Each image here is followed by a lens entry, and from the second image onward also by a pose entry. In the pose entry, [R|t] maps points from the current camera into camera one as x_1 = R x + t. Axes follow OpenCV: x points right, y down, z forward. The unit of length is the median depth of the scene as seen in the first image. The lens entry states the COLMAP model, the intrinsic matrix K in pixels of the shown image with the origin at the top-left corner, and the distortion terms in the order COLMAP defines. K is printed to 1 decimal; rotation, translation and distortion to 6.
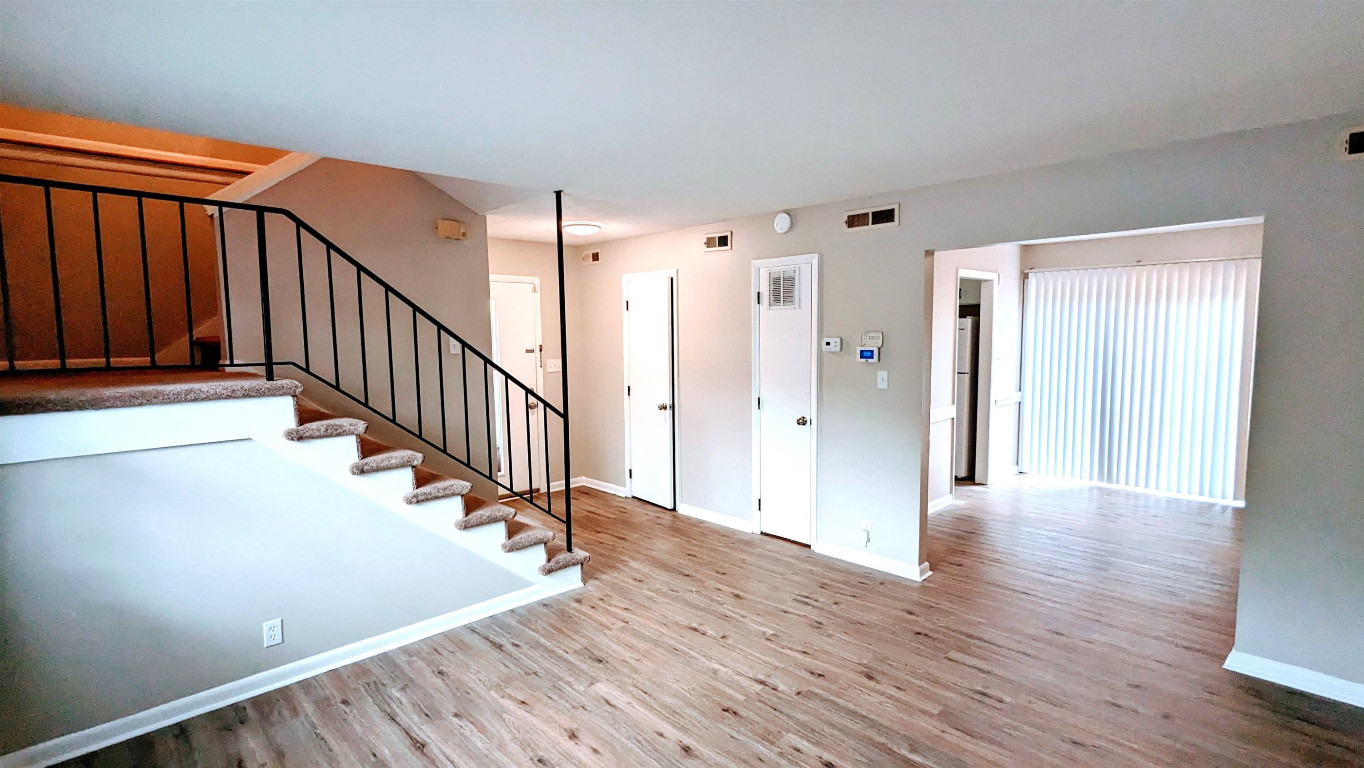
lens RADIAL K [[647.2, 0, 680.9], [0, 647.2, 391.6], [0, 0, 1]] dist [0.014262, 0.000085]
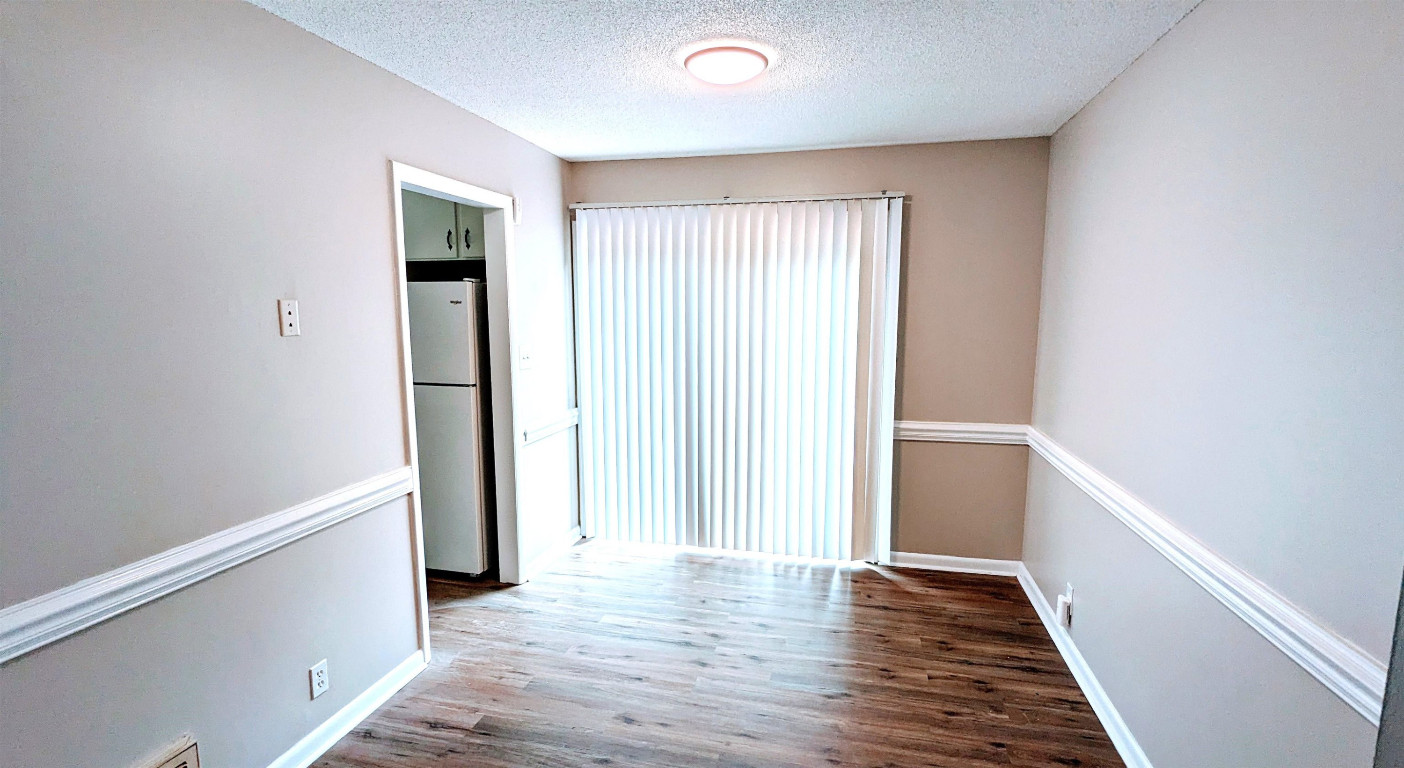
lens RADIAL K [[627.0, 0, 703.0], [0, 627.0, 389.4], [0, 0, 1]] dist [0.000051, -0.000006]
pose [[0.841881, -0.053308, 0.537024, 0.335333], [0.036732, 0.998462, 0.041530, -0.040912], [-0.538412, -0.015237, 0.842544, 0.480477]]
